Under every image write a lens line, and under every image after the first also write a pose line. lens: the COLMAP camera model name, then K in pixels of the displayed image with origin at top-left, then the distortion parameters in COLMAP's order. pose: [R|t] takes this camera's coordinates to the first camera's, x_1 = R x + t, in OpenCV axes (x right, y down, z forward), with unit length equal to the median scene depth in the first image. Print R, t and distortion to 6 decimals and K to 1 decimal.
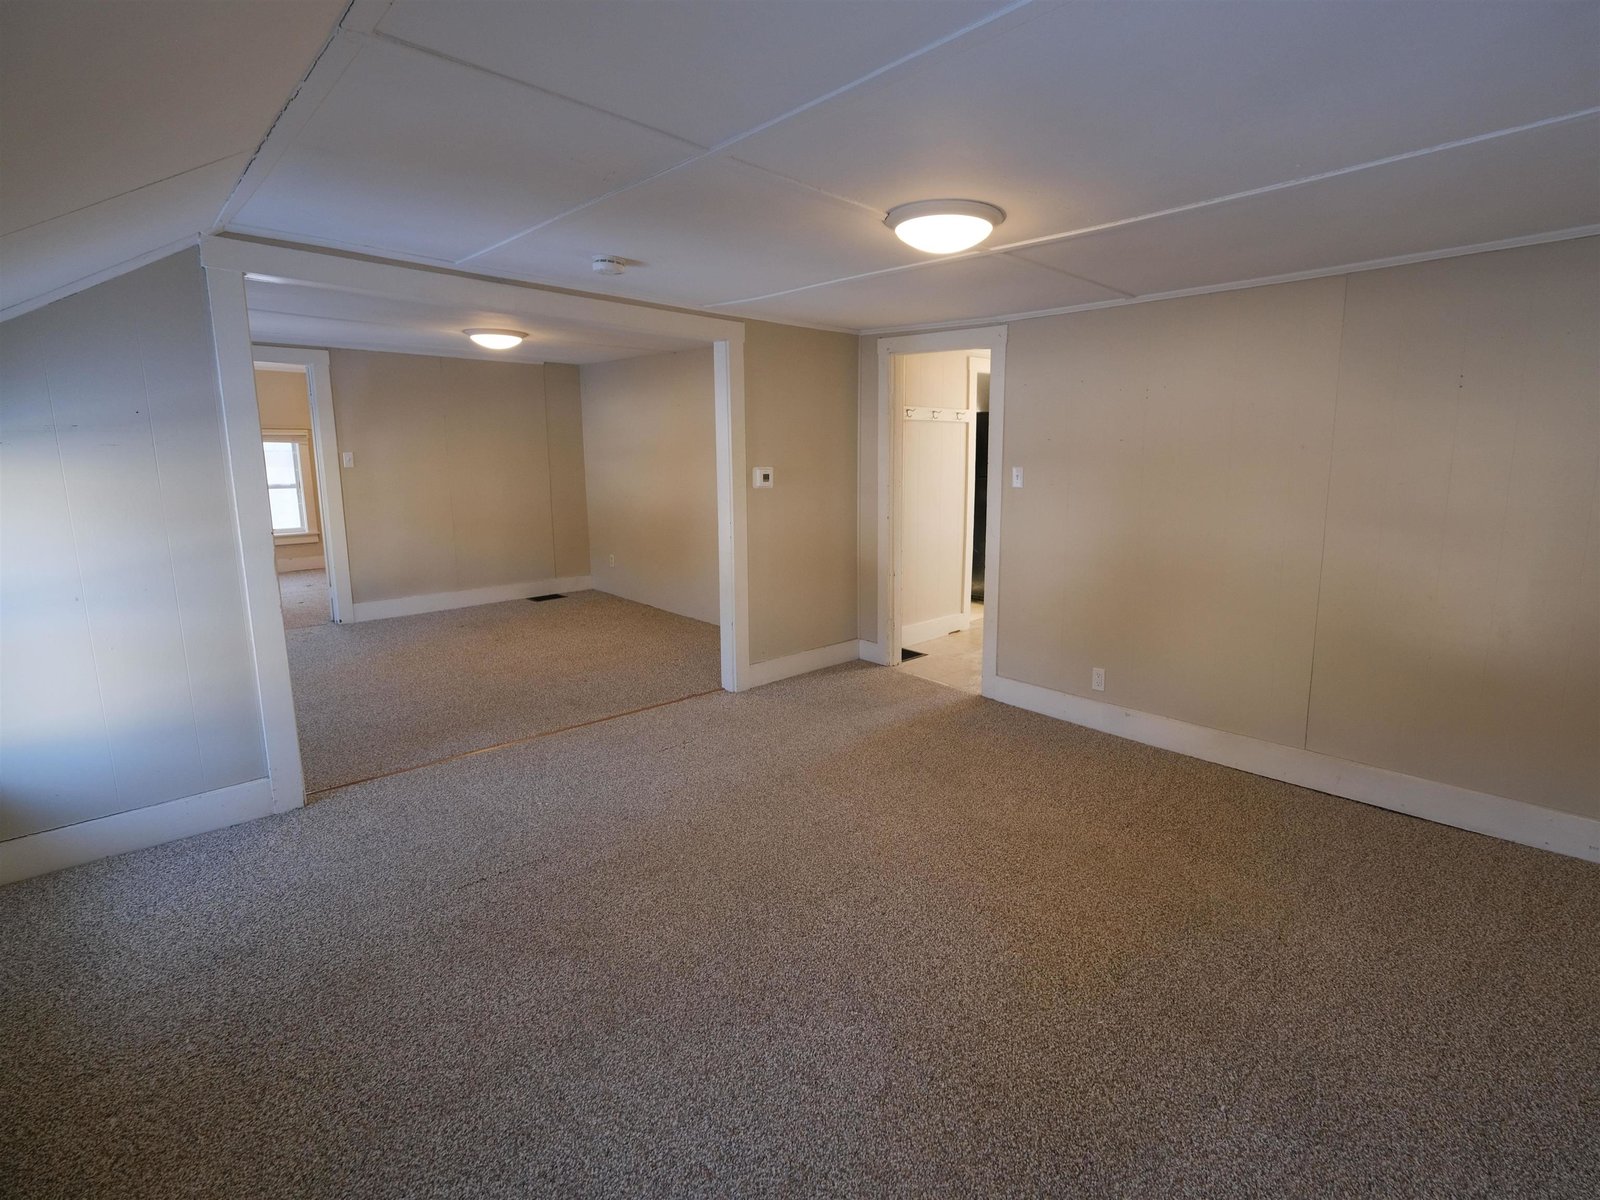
lens RADIAL K [[744.7, 0, 881.5], [0, 744.7, 554.9], [0, 0, 1]] dist [-0.002622, -0.000214]
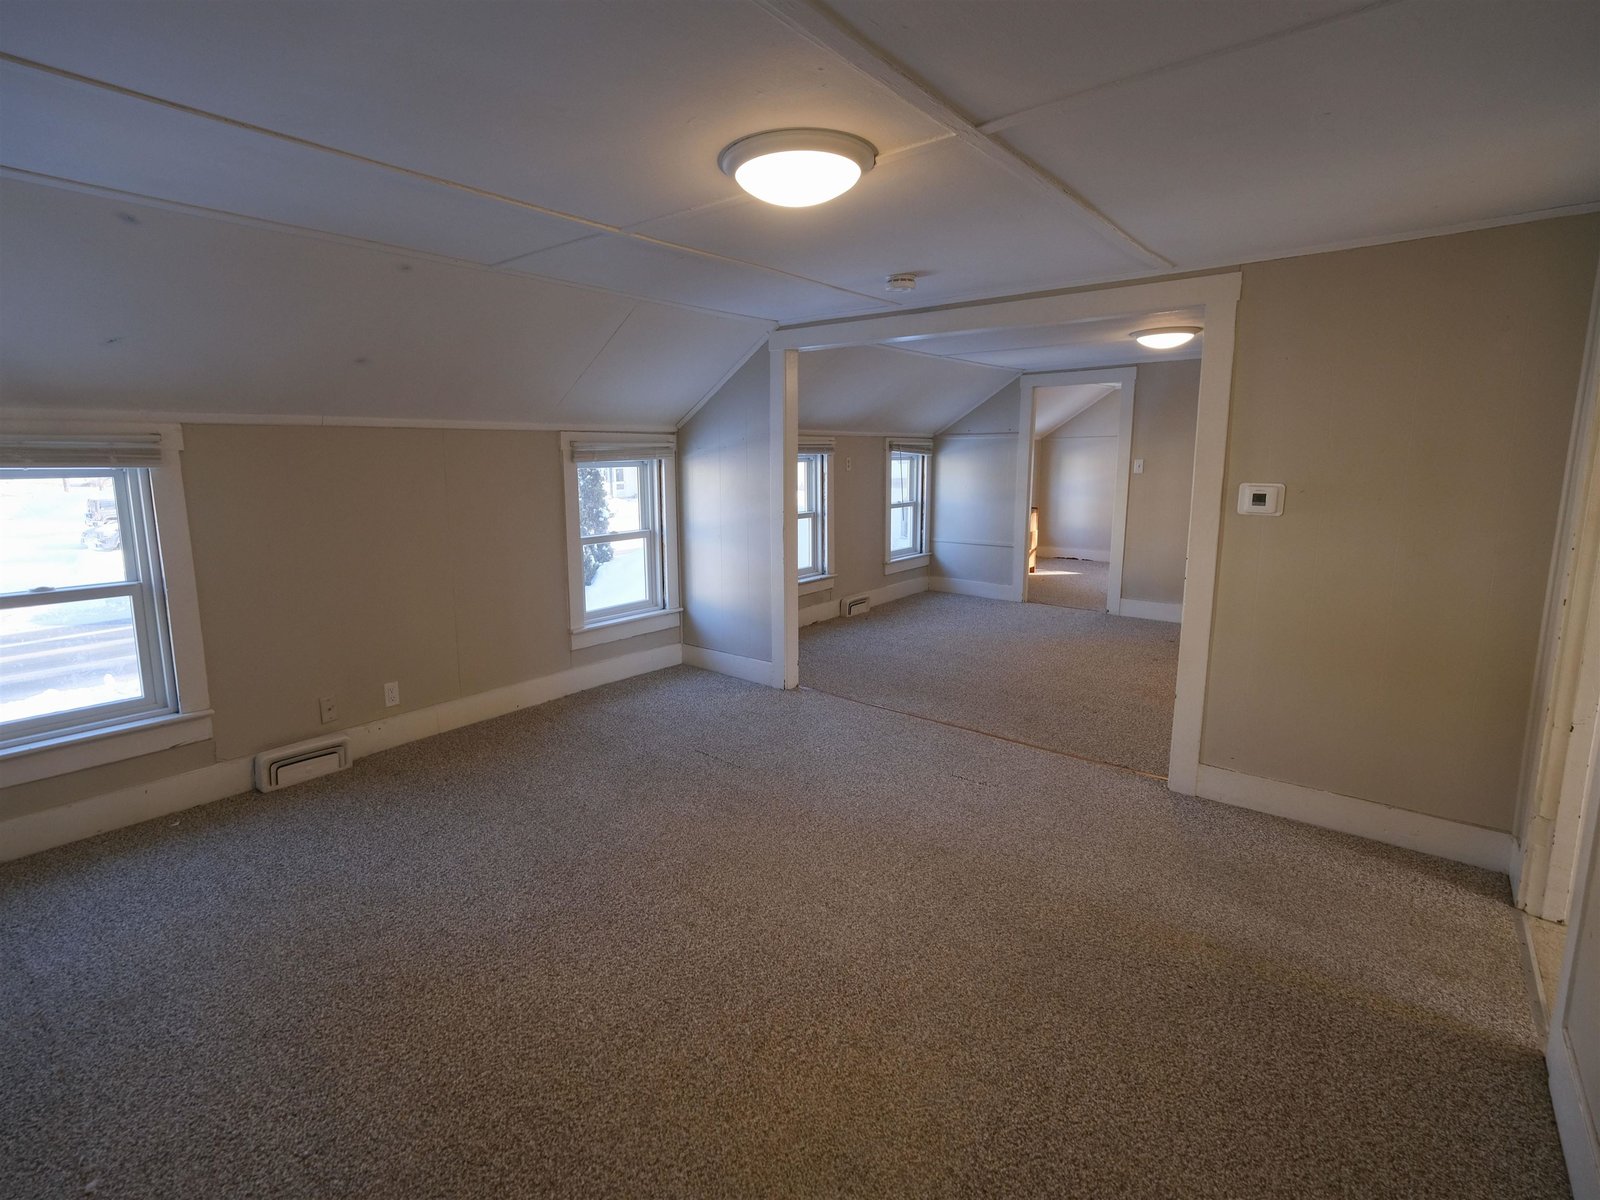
lens RADIAL K [[774.5, 0, 756.3], [0, 774.5, 560.4], [0, 0, 1]] dist [-0.001018, 0.000286]
pose [[0.048674, 0.129454, -0.990390, 0.501455], [-0.133288, 0.983539, 0.122008, -0.073873], [0.989881, 0.126068, 0.065128, 0.515460]]
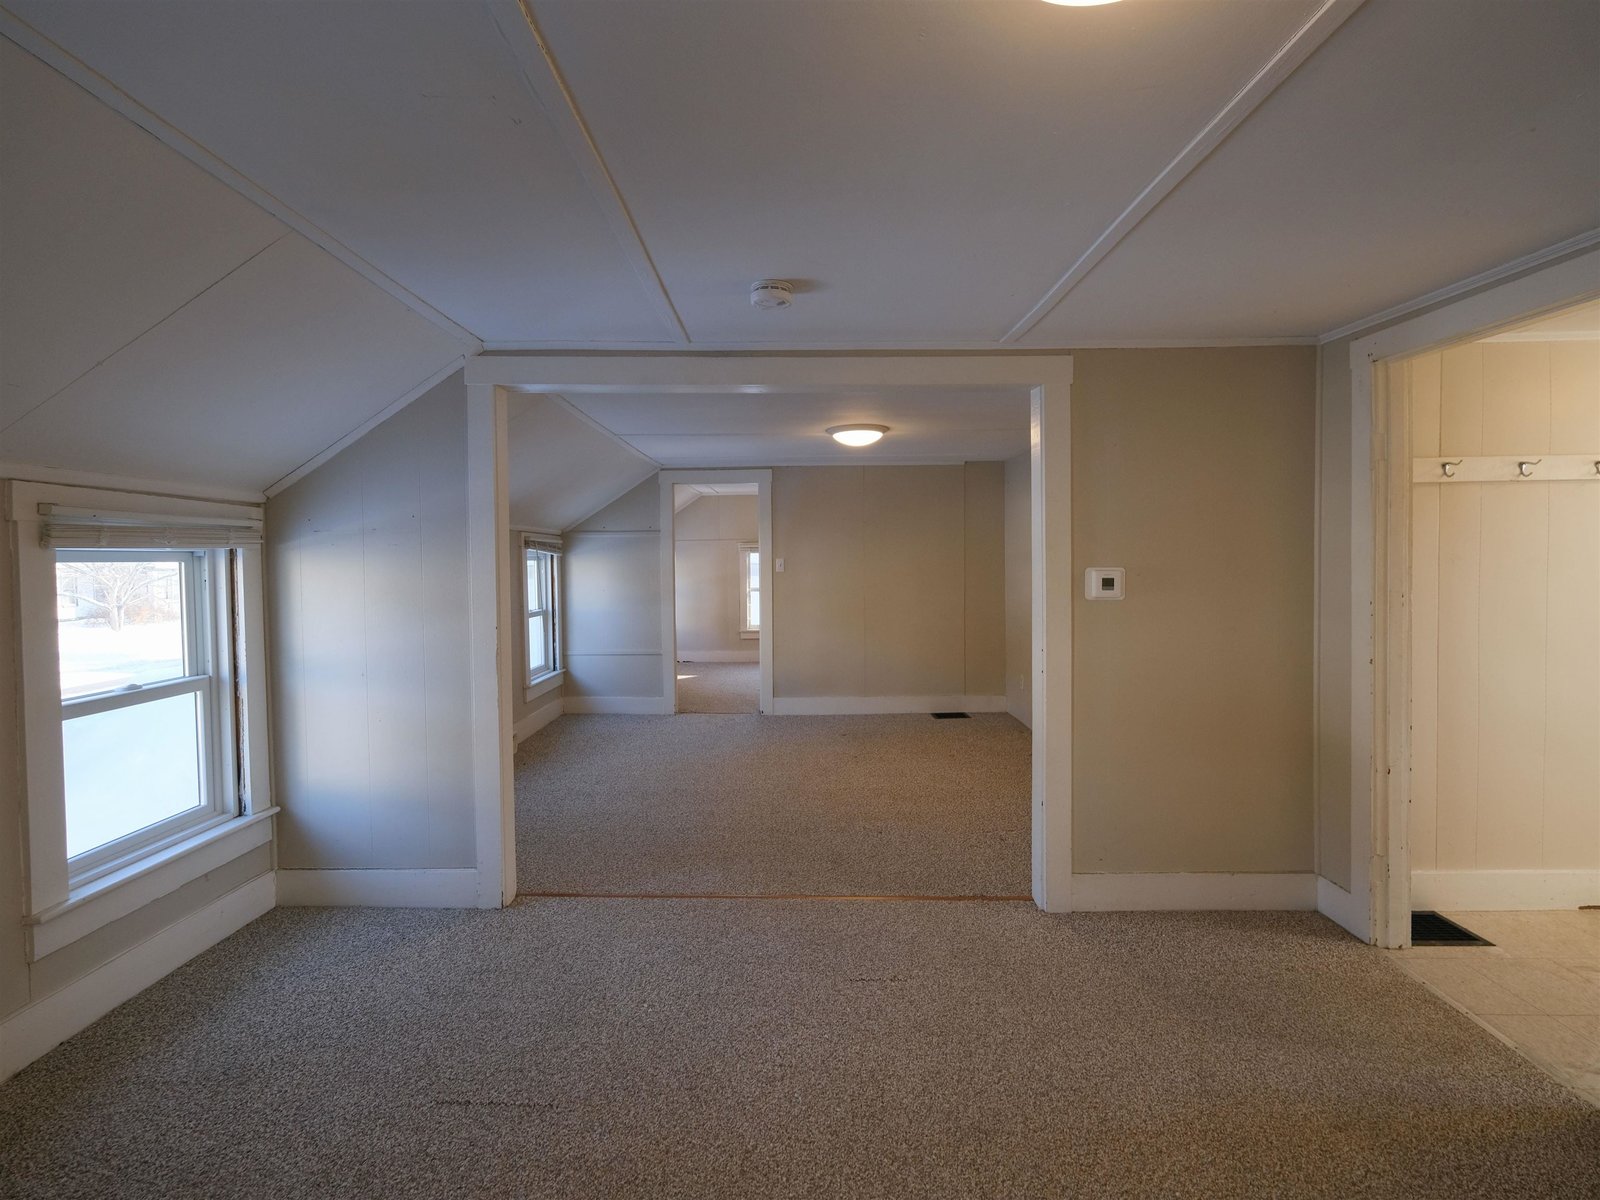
lens RADIAL K [[737.8, 0, 792.6], [0, 737.8, 572.6], [0, 0, 1]] dist [-0.004206, -0.000353]
pose [[0.678384, -0.000999, -0.734707, 0.126892], [-0.090622, 0.992249, -0.085024, -0.033914], [0.729097, 0.124260, 0.673035, 0.365641]]
